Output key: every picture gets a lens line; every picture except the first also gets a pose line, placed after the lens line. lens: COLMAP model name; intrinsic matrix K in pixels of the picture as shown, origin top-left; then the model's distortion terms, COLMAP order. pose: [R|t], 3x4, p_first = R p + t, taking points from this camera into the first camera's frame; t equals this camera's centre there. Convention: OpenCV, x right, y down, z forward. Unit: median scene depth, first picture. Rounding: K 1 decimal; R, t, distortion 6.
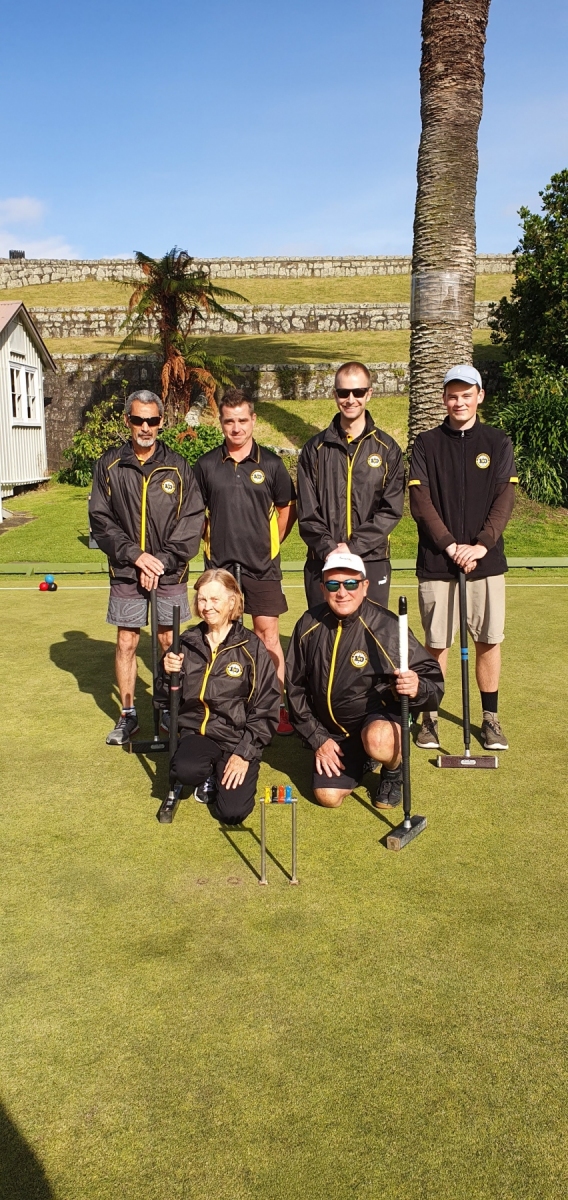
lens RADIAL K [[934.8, 0, 284.0], [0, 934.8, 600.0], [0, 0, 1]] dist [0.010686, 0.002698]
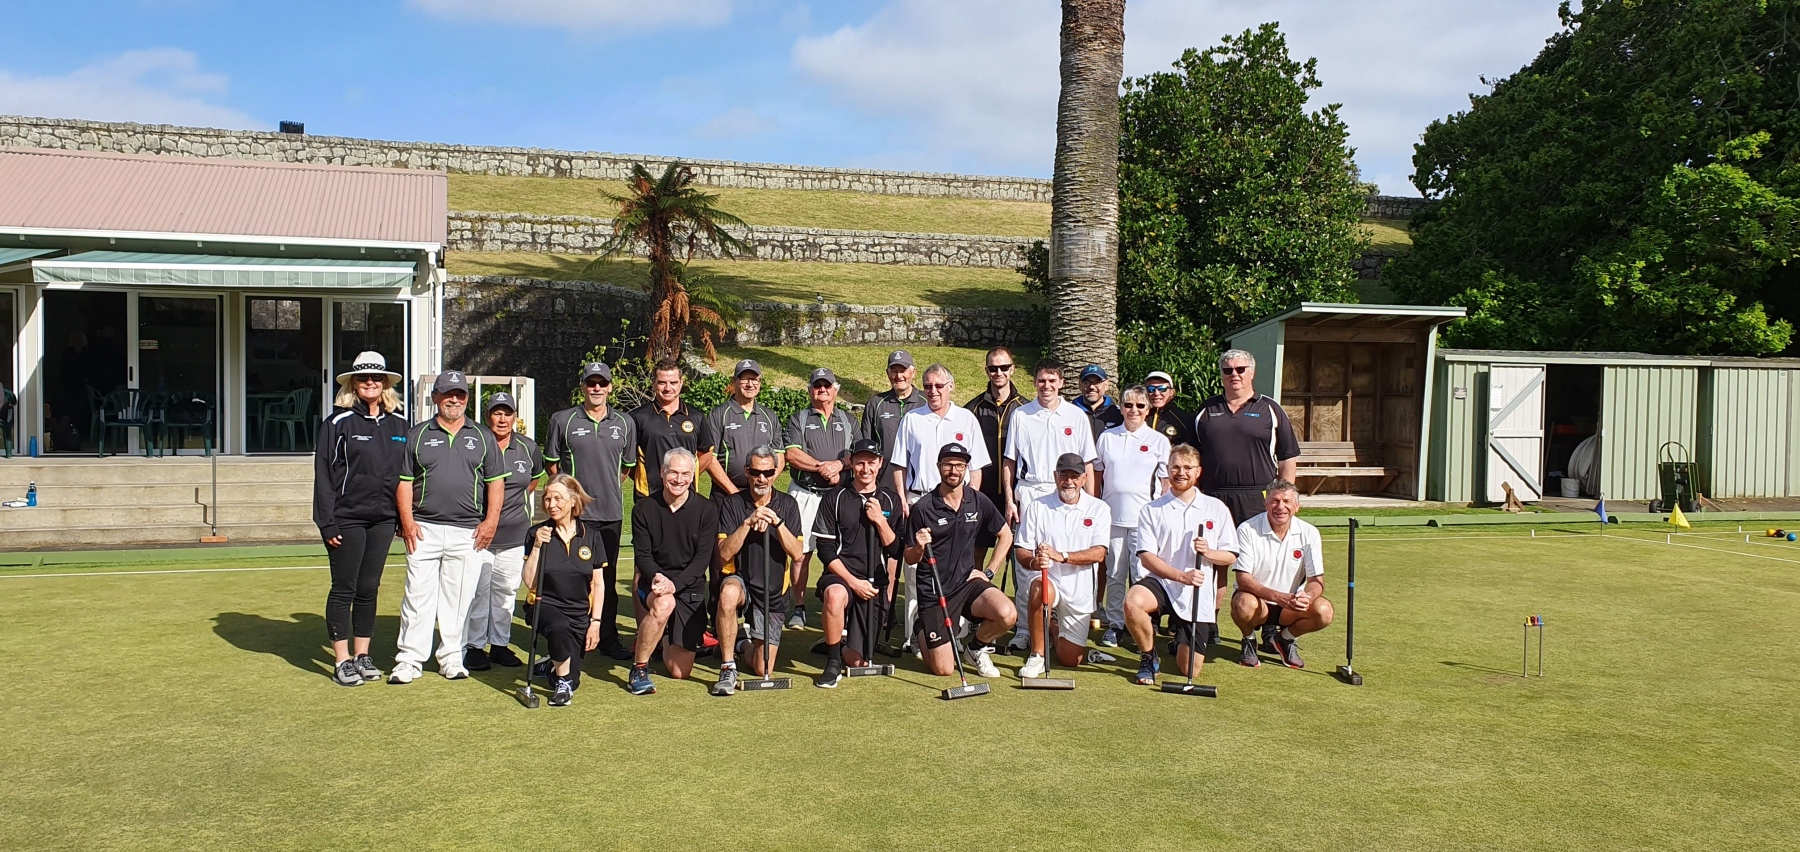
lens RADIAL K [[1388.5, 0, 903.3], [0, 1388.5, 438.8], [0, 0, 1]] dist [0.112288, -0.228883]
pose [[0.948721, 0.005344, 0.316068, -0.274246], [0.037805, 0.990763, -0.130228, 0.025673], [-0.313845, 0.135500, 0.939756, -0.153032]]
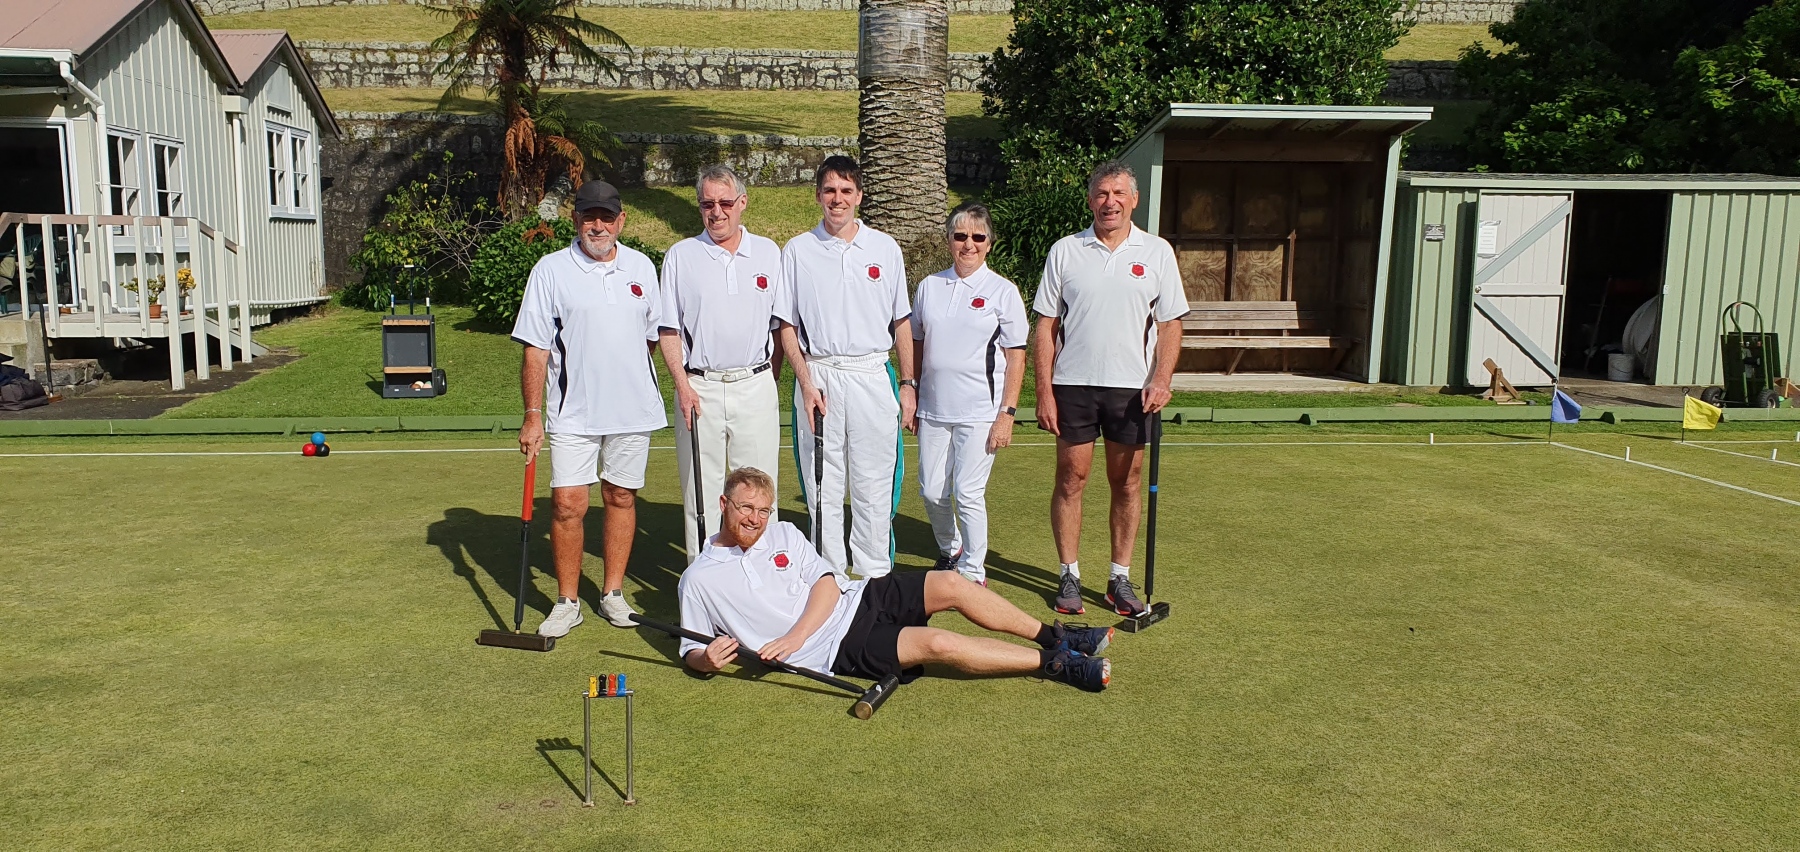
lens RADIAL K [[1389.6, 0, 884.0], [0, 1389.6, 454.1], [0, 0, 1]] dist [0.071461, -0.123893]
pose [[0.991787, -0.005629, 0.127773, 0.010972], [0.008831, 0.999661, -0.024511, 0.007505], [-0.127592, 0.025438, 0.991500, -0.023846]]
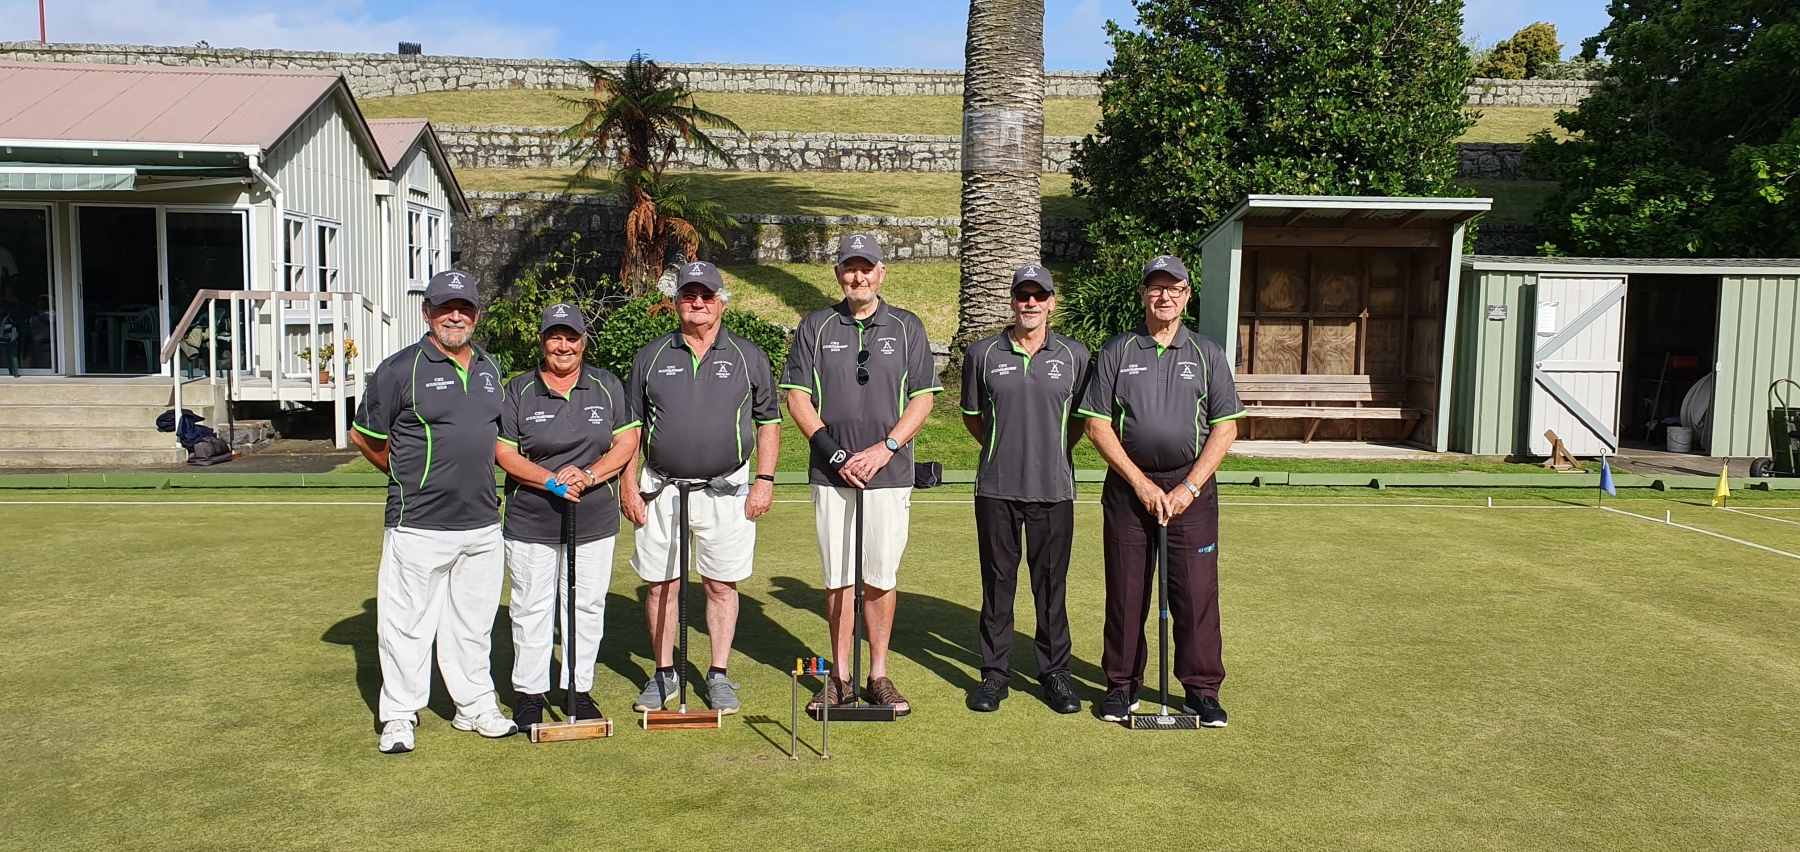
lens RADIAL K [[1391.5, 0, 907.5], [0, 1391.5, 440.7], [0, 0, 1]] dist [0.105615, -0.233142]
pose [[0.996121, 0.010258, 0.087397, -0.005315], [-0.003031, 0.996592, -0.082430, 0.013352], [-0.087945, 0.081846, 0.992757, -0.078162]]
